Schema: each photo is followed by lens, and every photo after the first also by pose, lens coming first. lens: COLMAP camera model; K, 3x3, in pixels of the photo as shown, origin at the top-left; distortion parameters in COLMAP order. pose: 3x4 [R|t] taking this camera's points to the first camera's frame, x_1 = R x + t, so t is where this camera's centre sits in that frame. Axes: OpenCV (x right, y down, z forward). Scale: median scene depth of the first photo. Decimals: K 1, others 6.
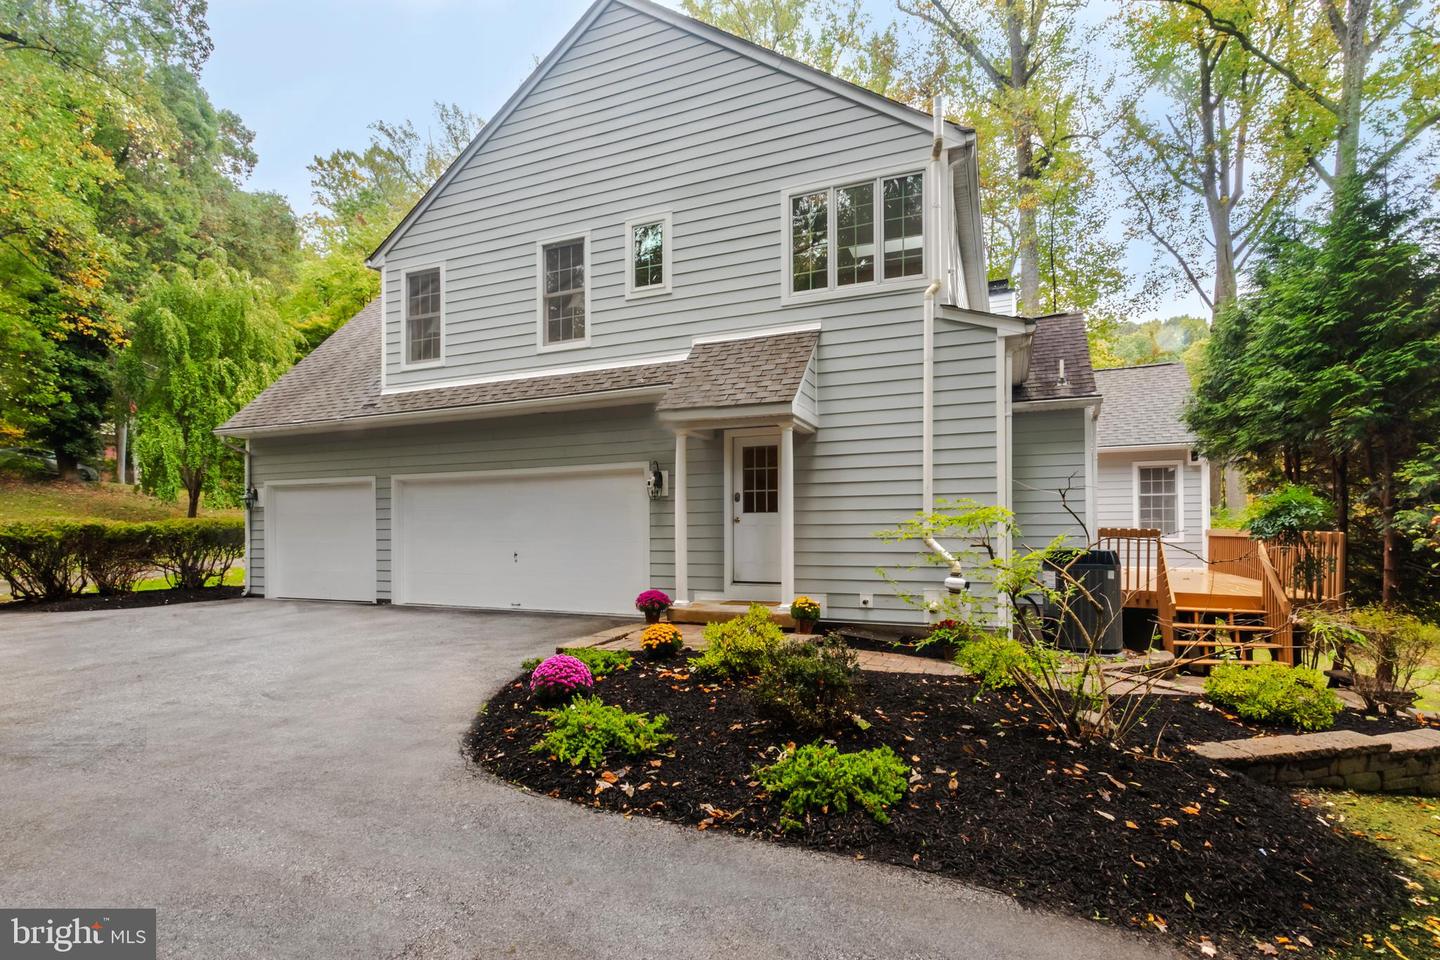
lens RADIAL K [[696.5, 0, 723.8], [0, 696.5, 539.9], [0, 0, 1]] dist [0.002727, 0.000072]
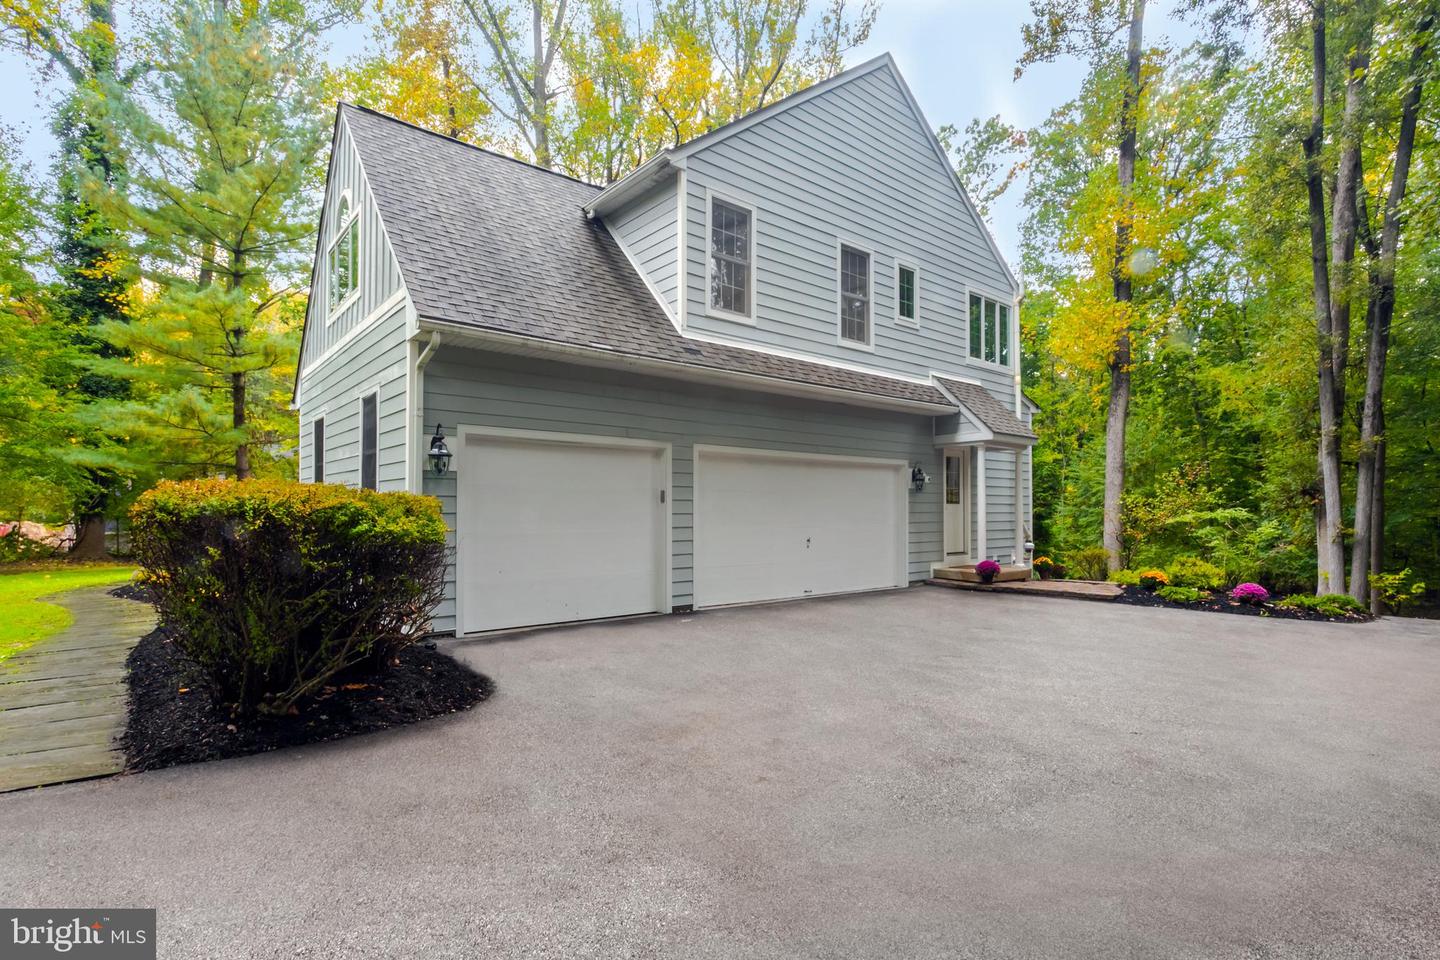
lens RADIAL K [[696.5, 0, 720.4], [0, 696.5, 493.5], [0, 0, 1]] dist [0.002727, 0.000072]
pose [[0.466743, 0.017864, 0.884213, -1.233235], [-0.014127, 0.999819, -0.012743, -0.030808], [-0.884280, -0.006543, 0.466911, 0.655839]]
